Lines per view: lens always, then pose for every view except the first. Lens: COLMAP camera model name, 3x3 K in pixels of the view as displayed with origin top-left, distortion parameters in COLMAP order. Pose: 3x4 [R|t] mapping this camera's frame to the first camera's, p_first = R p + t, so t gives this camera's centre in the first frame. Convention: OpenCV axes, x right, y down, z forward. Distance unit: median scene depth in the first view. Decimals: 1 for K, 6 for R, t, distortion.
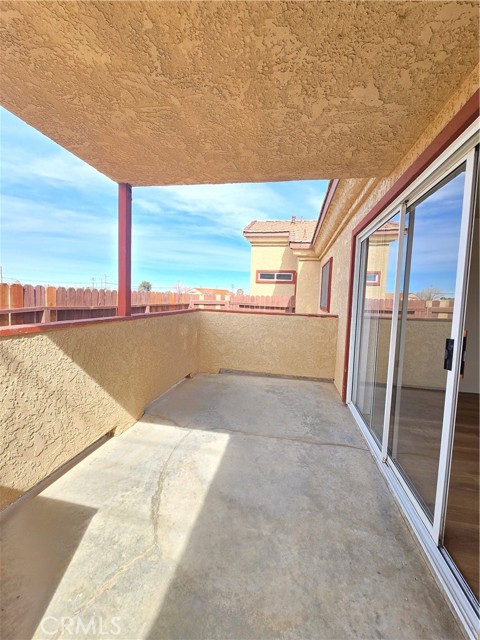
lens RADIAL K [[263.9, 0, 243.0], [0, 263.9, 319.2], [0, 0, 1]] dist [-0.001759, -0.000395]
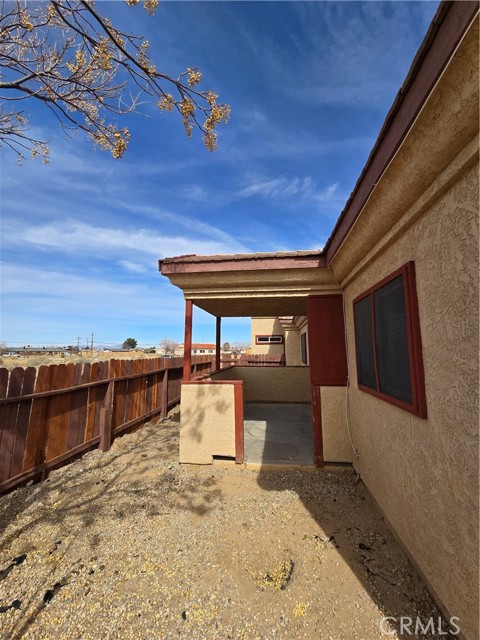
lens RADIAL K [[263.9, 0, 237.2], [0, 263.9, 321.6], [0, 0, 1]] dist [-0.001759, -0.000395]
pose [[0.998533, -0.036703, 0.039803, -0.119062], [0.043558, 0.981212, -0.187950, 0.002389], [-0.032157, 0.189408, 0.981372, -0.466427]]
